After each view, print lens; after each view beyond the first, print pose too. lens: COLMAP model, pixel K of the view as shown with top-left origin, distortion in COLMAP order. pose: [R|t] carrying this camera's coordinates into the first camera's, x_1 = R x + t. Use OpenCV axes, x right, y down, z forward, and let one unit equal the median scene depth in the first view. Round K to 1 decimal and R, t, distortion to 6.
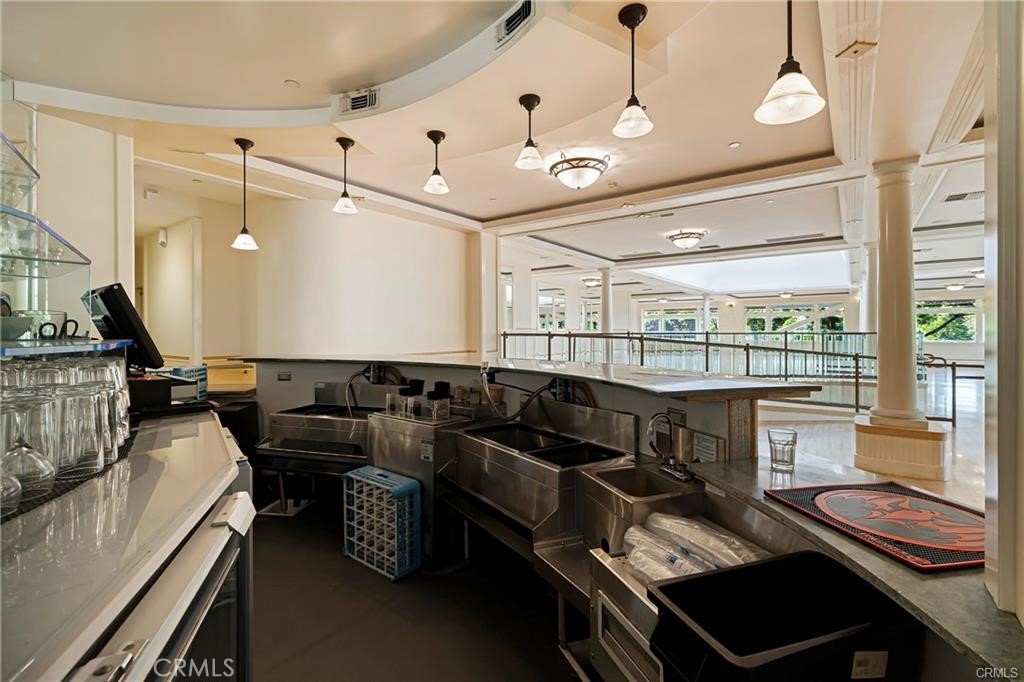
lens RADIAL K [[464.0, 0, 517.0], [0, 464.0, 335.6], [0, 0, 1]] dist [-0.000172, 0.000151]
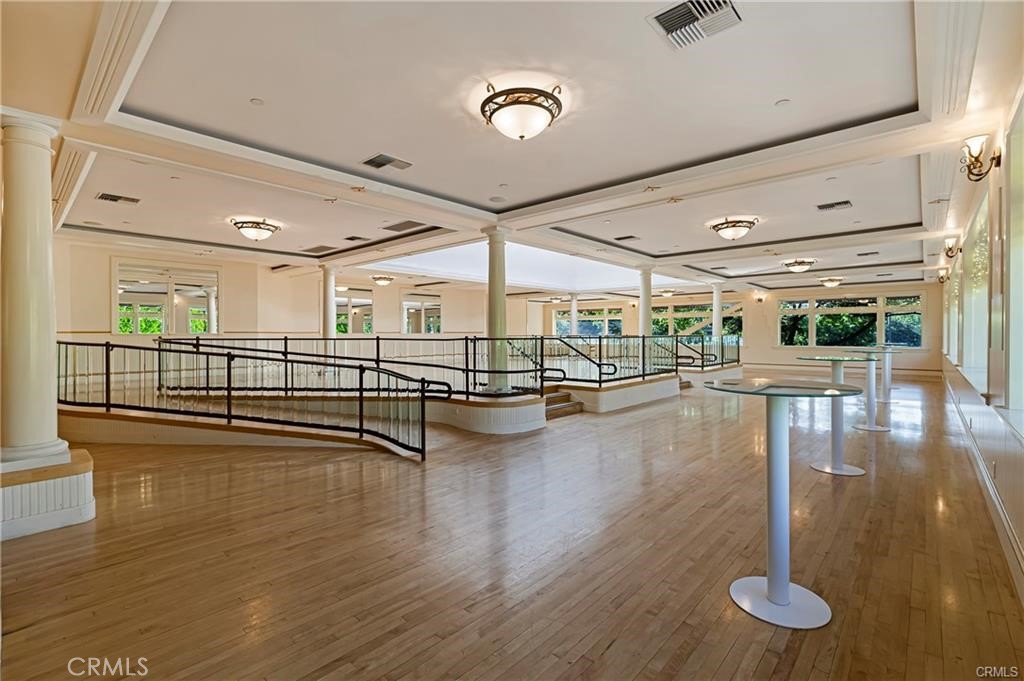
lens RADIAL K [[464.0, 0, 509.5], [0, 464.0, 339.1], [0, 0, 1]] dist [-0.000172, 0.000151]
pose [[0.992104, 0.009501, -0.125055, 0.098458], [-0.008729, 0.999939, 0.006721, -0.002137], [0.125111, -0.005576, 0.992127, 0.129584]]
